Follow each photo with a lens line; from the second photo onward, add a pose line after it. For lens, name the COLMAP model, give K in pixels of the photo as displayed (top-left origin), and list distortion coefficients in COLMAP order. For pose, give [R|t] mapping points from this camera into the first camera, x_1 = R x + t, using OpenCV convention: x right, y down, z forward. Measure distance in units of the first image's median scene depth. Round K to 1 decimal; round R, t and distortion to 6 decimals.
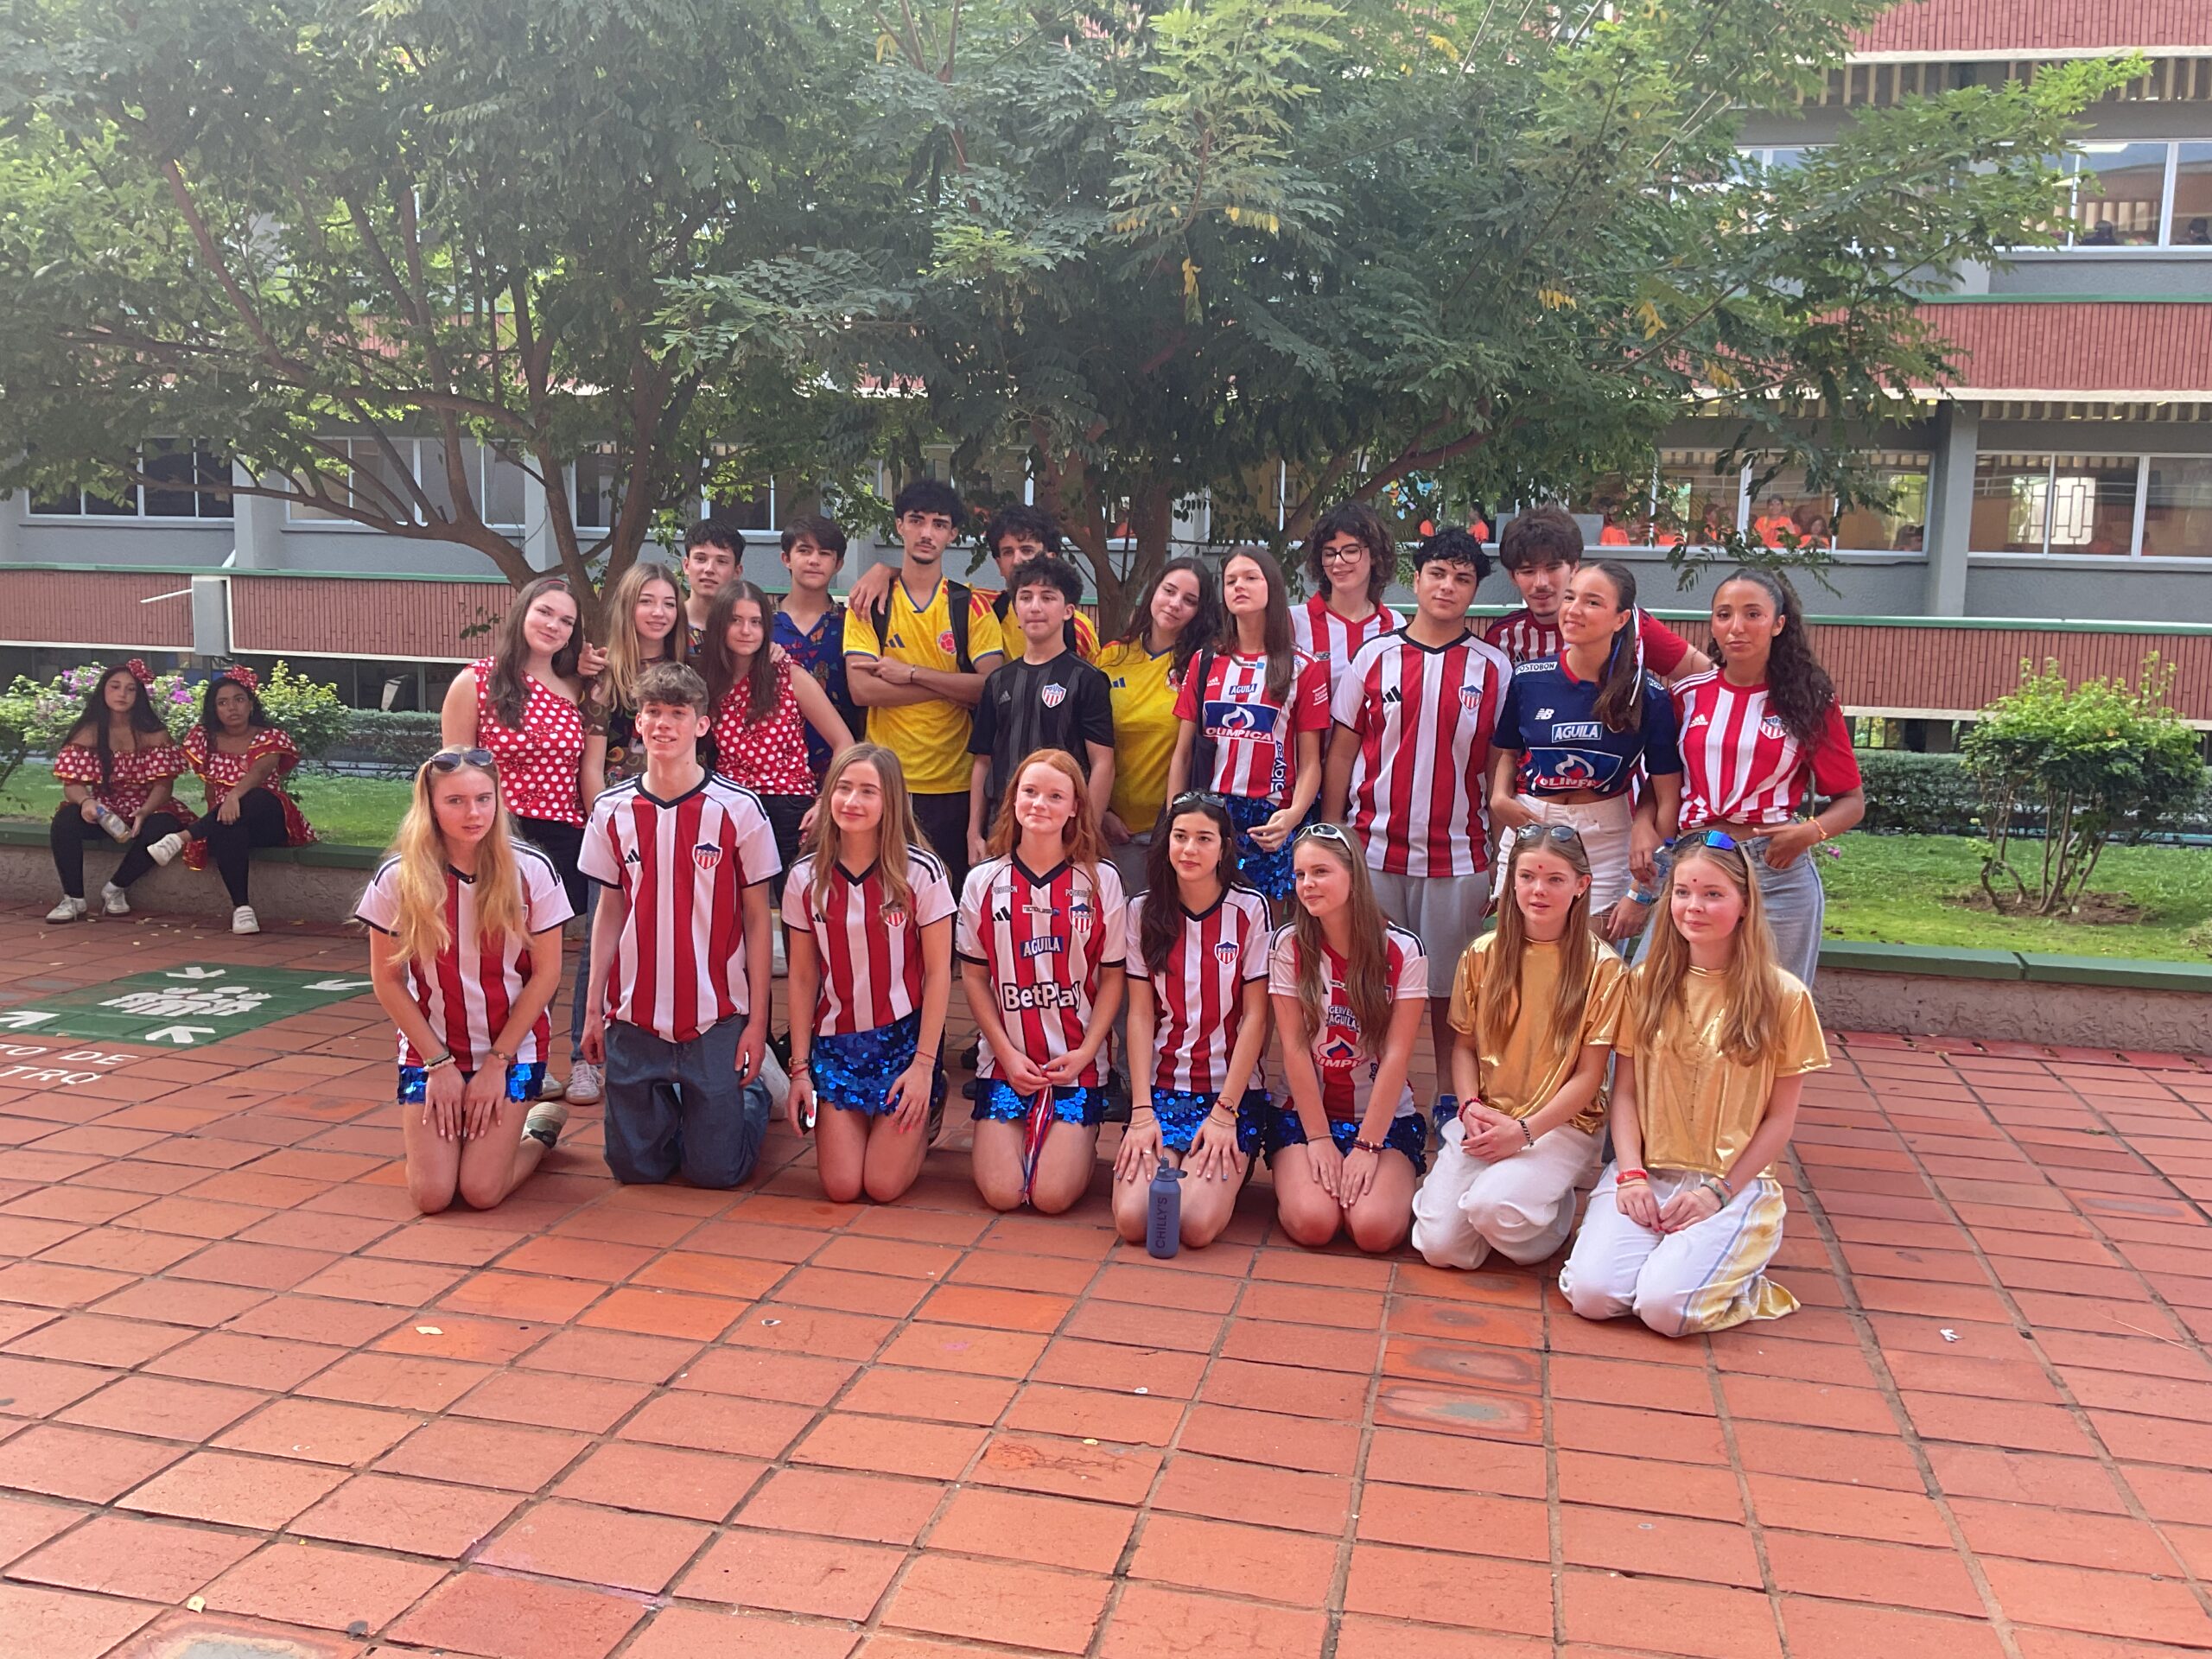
lens RADIAL K [[1838.7, 0, 1106.0], [0, 1838.7, 829.5], [0, 0, 1]] dist [0.003240, -0.003642]
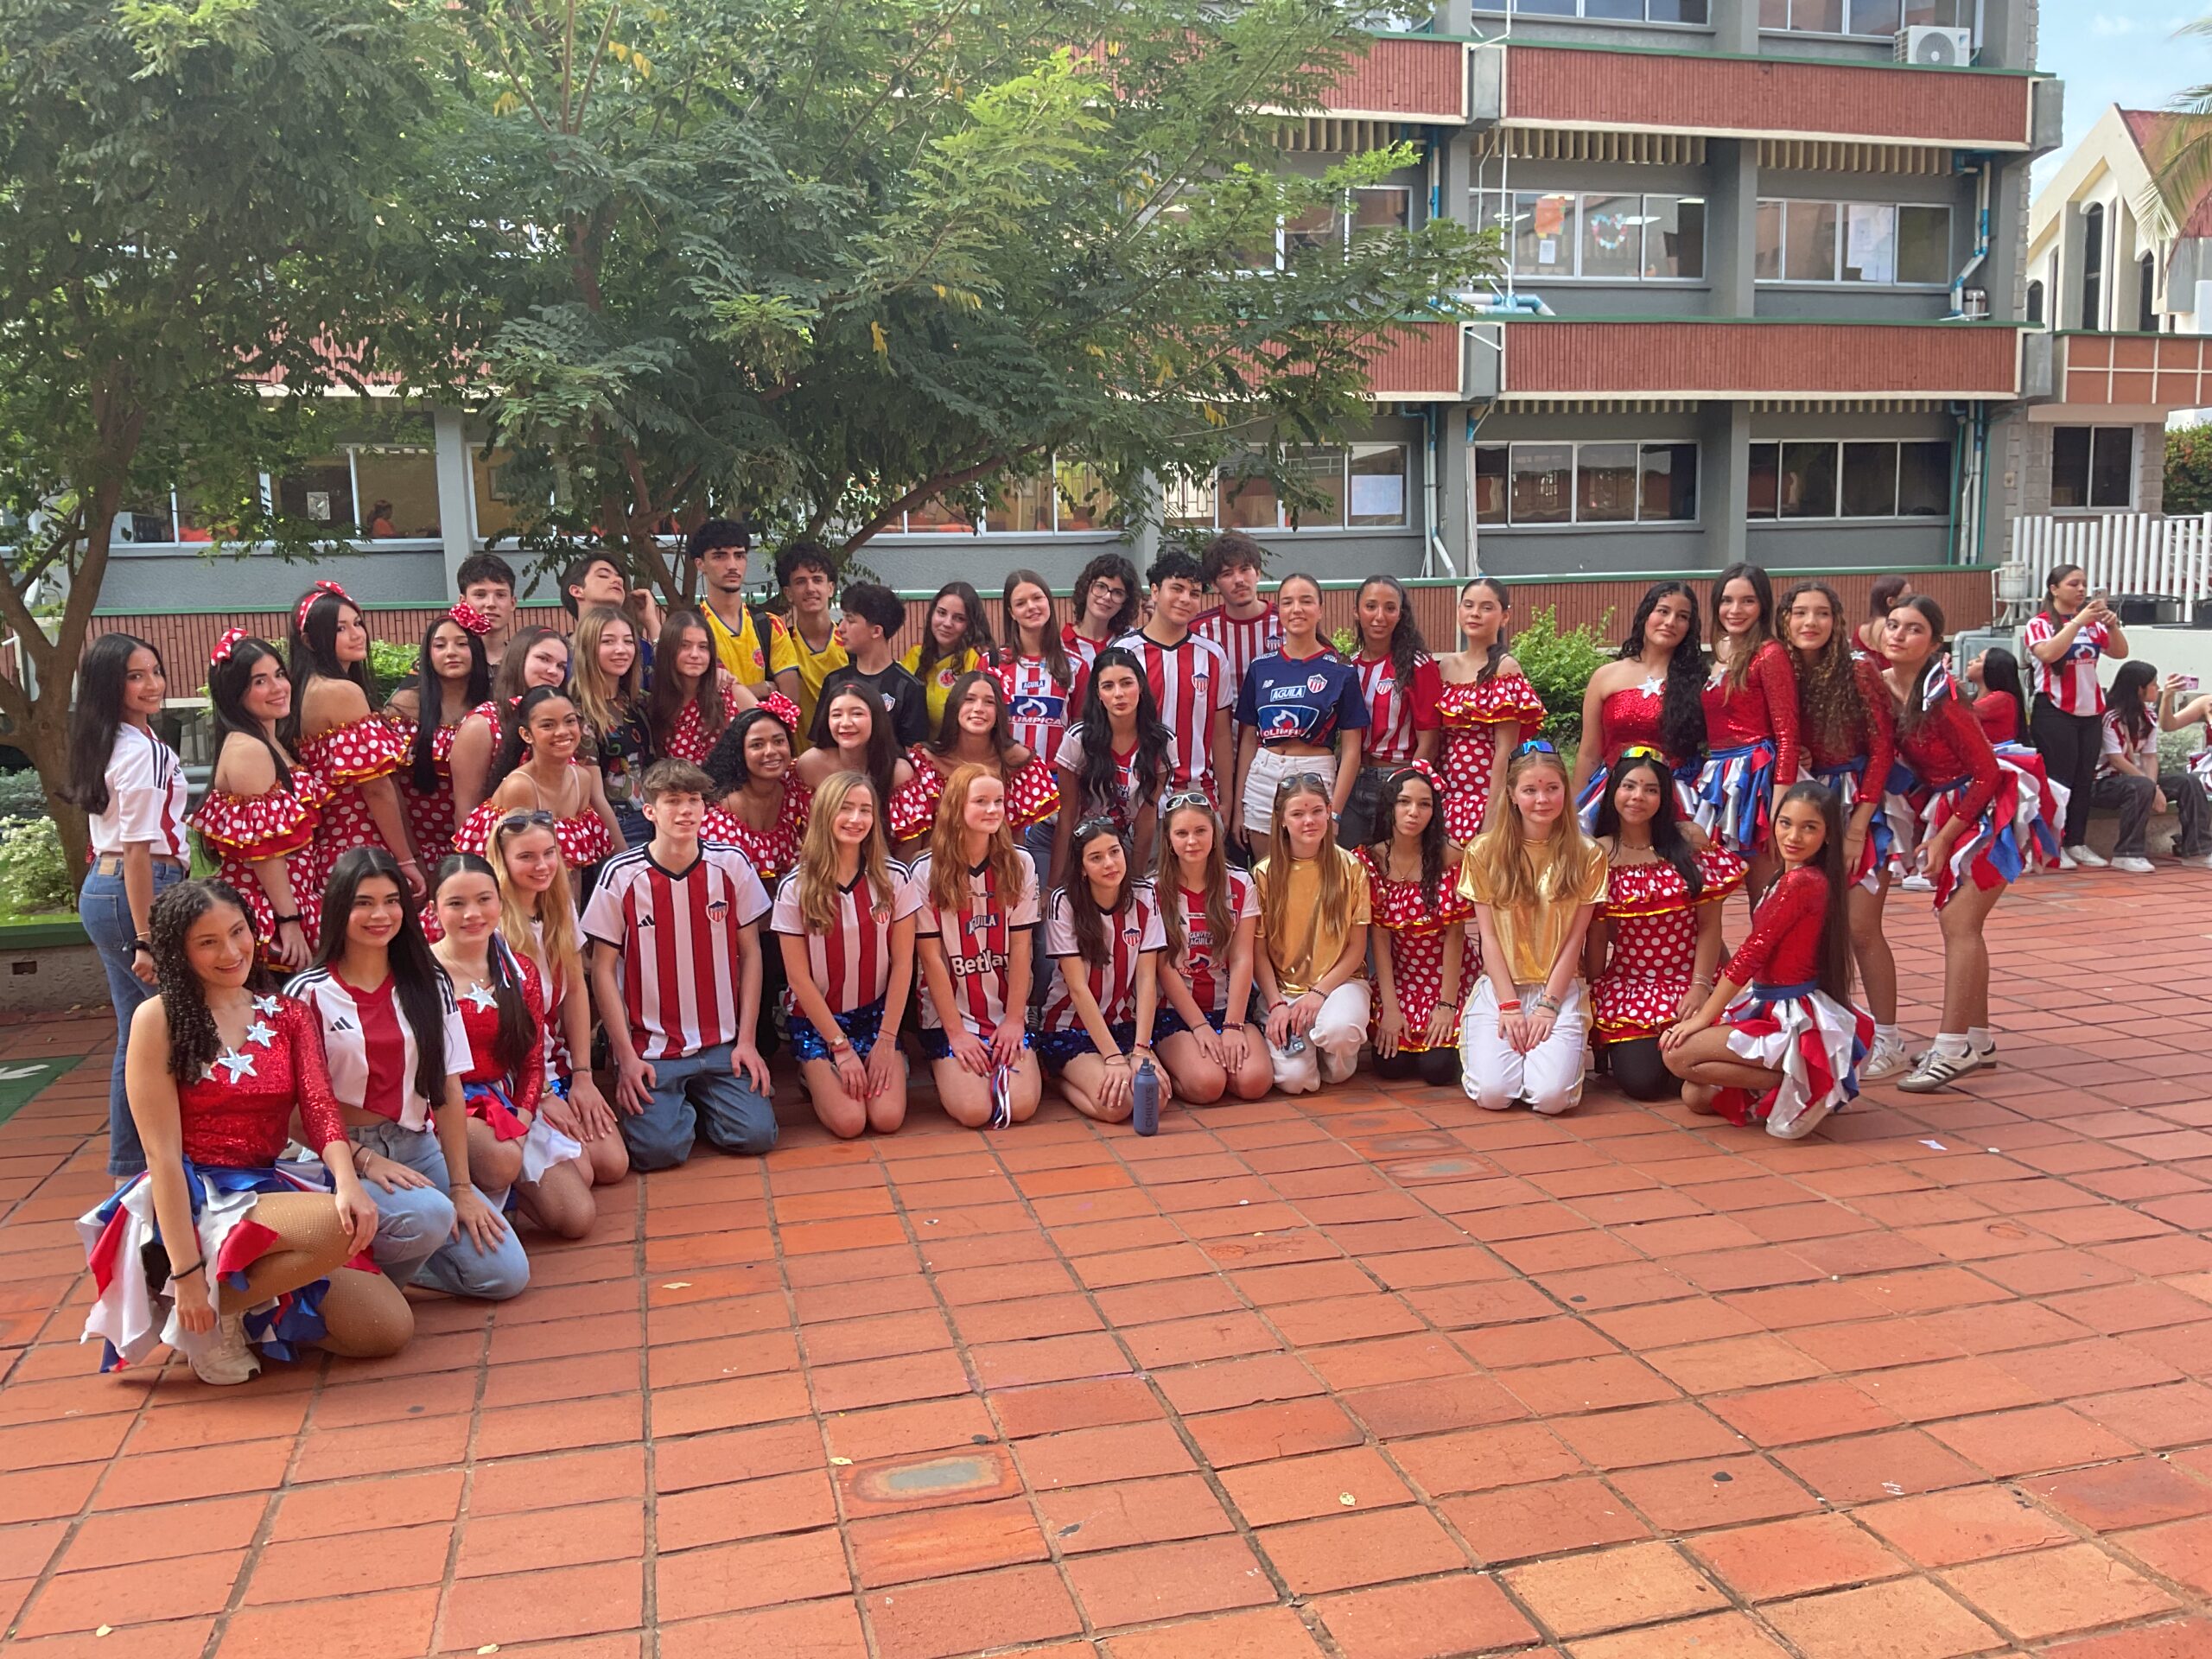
lens RADIAL K [[1820.9, 0, 1106.0], [0, 1820.9, 829.5], [0, 0, 1]] dist [0.095582, -0.194961]
pose [[0.887862, -0.109591, 0.446869, -0.416238], [0.104185, 0.993879, 0.036741, -0.019366], [-0.448160, 0.013936, 0.893845, -0.109781]]
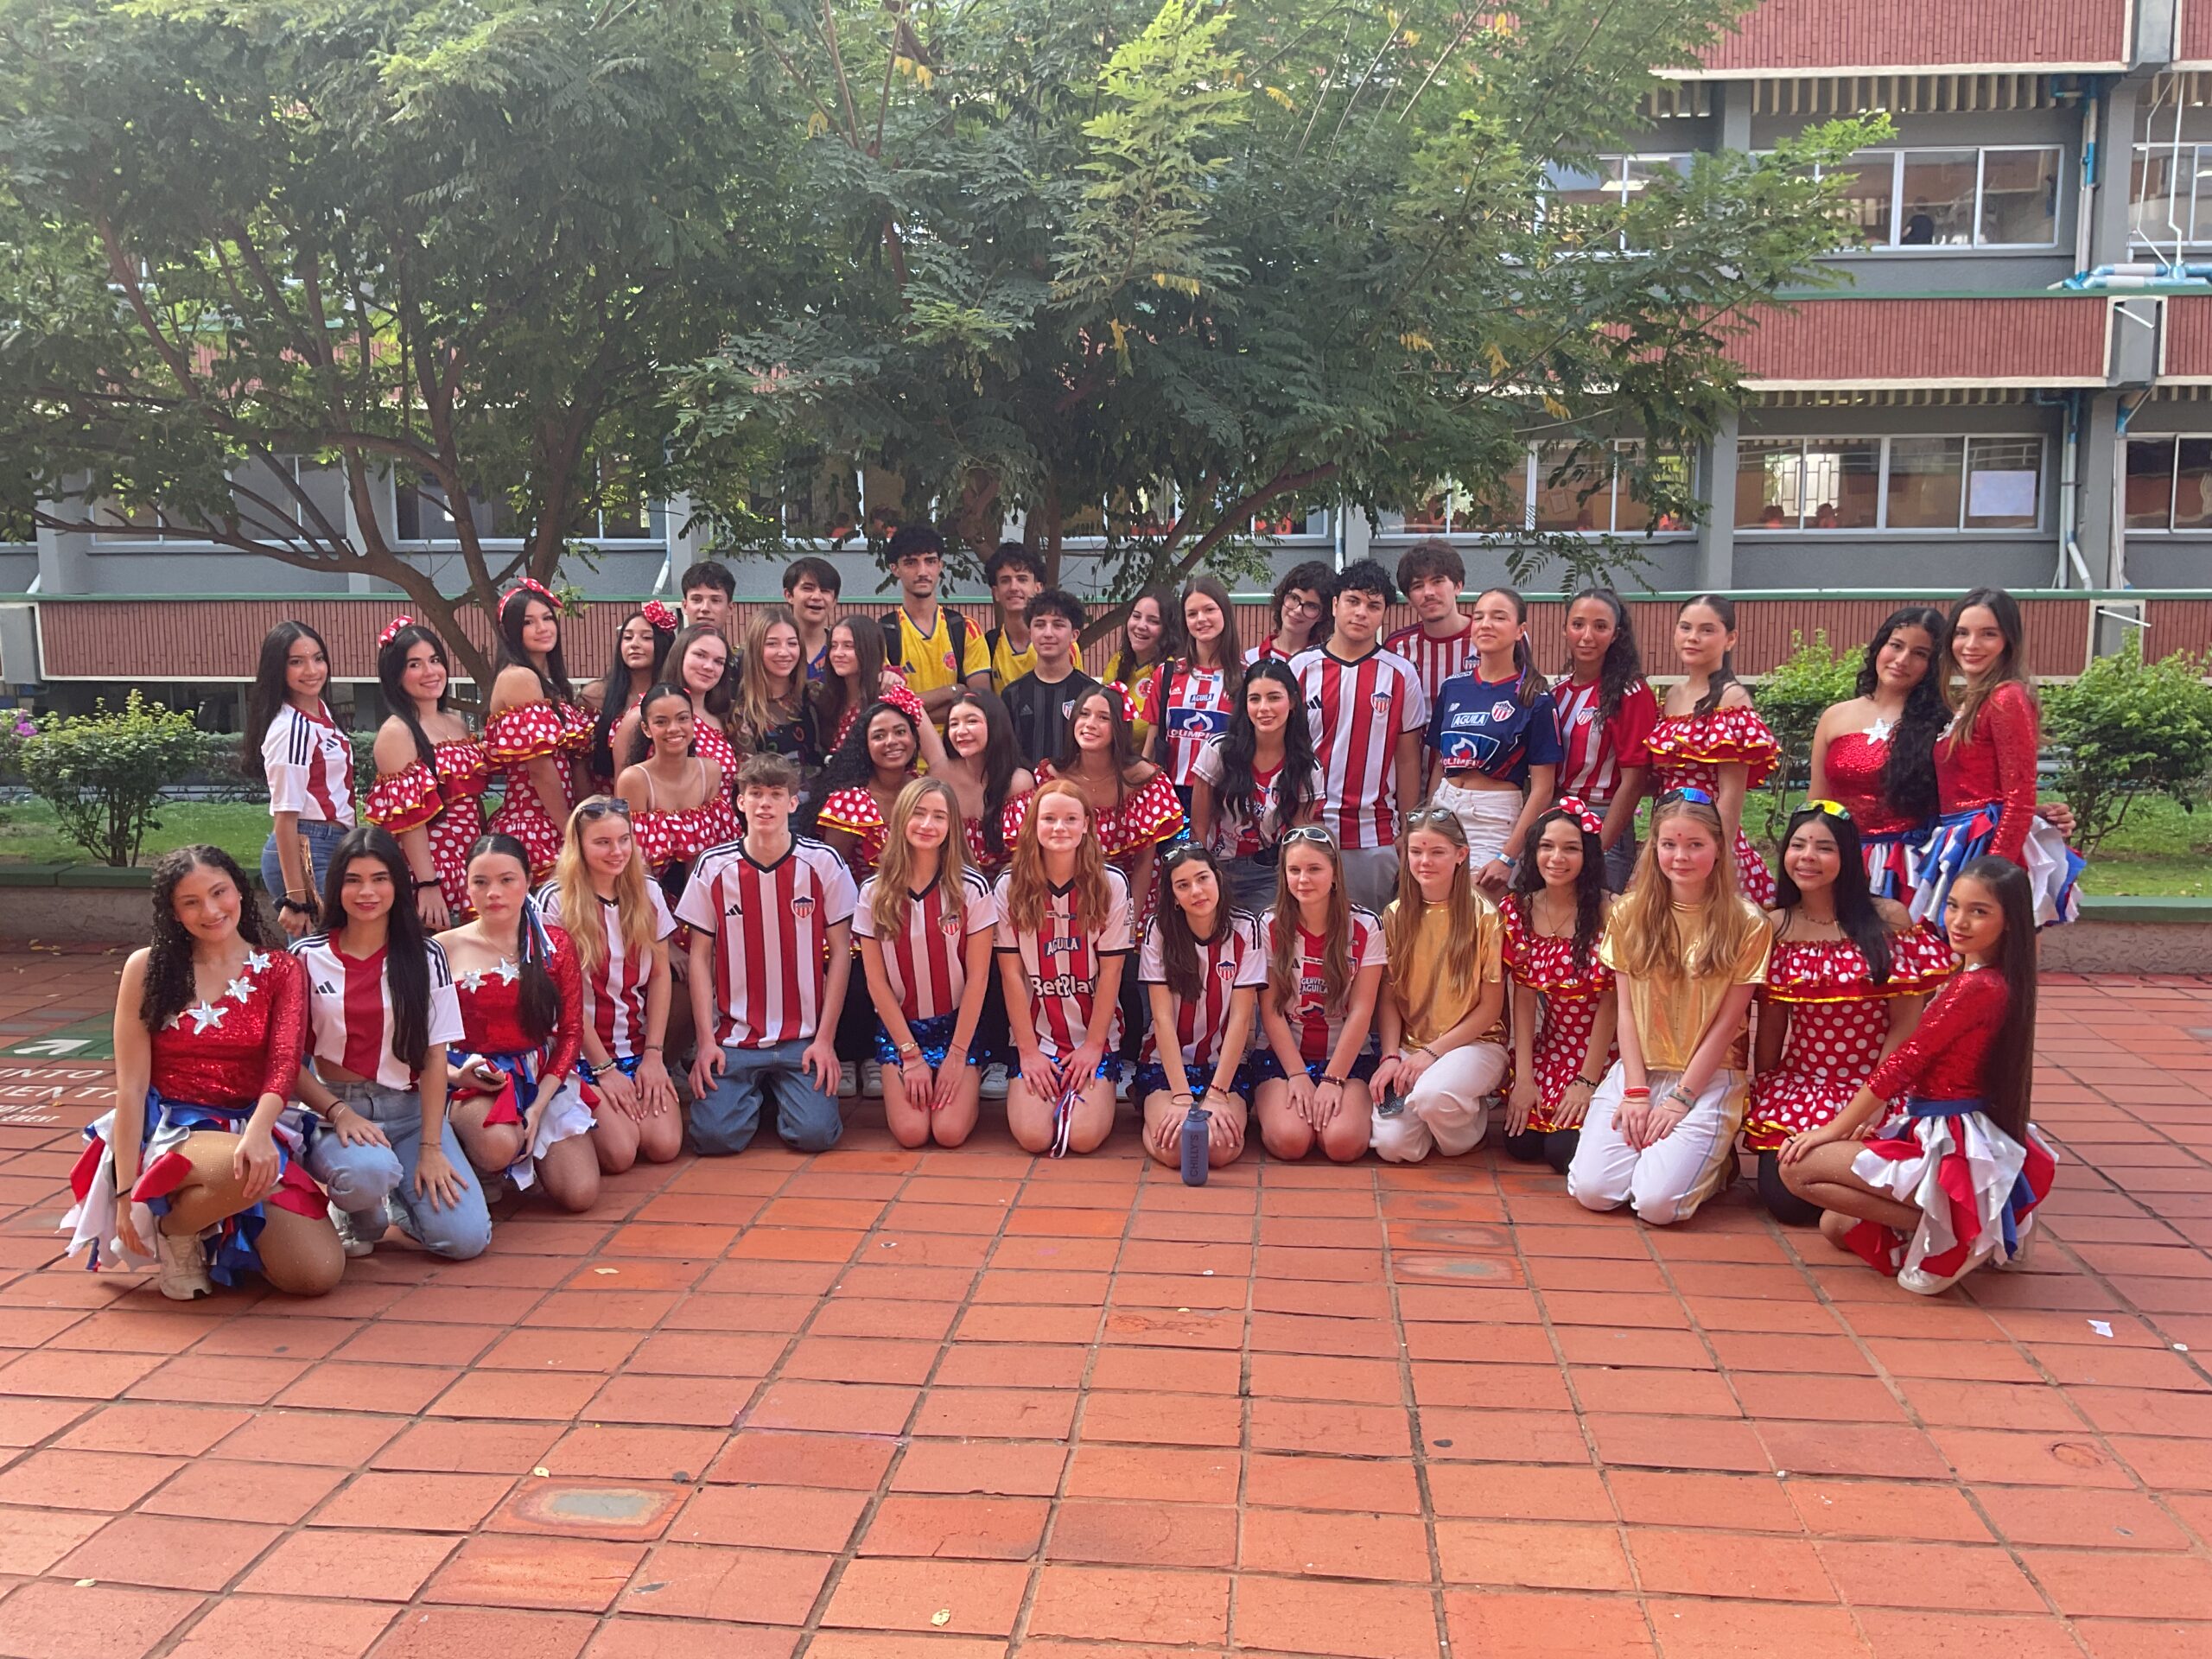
lens RADIAL K [[1822.5, 0, 1106.0], [0, 1822.5, 829.5], [0, 0, 1]] dist [0.056330, -0.088260]
pose [[0.992698, -0.046308, 0.111383, -0.112275], [0.045344, 0.998909, 0.011178, -0.008407], [-0.111779, -0.006046, 0.993715, -0.146346]]
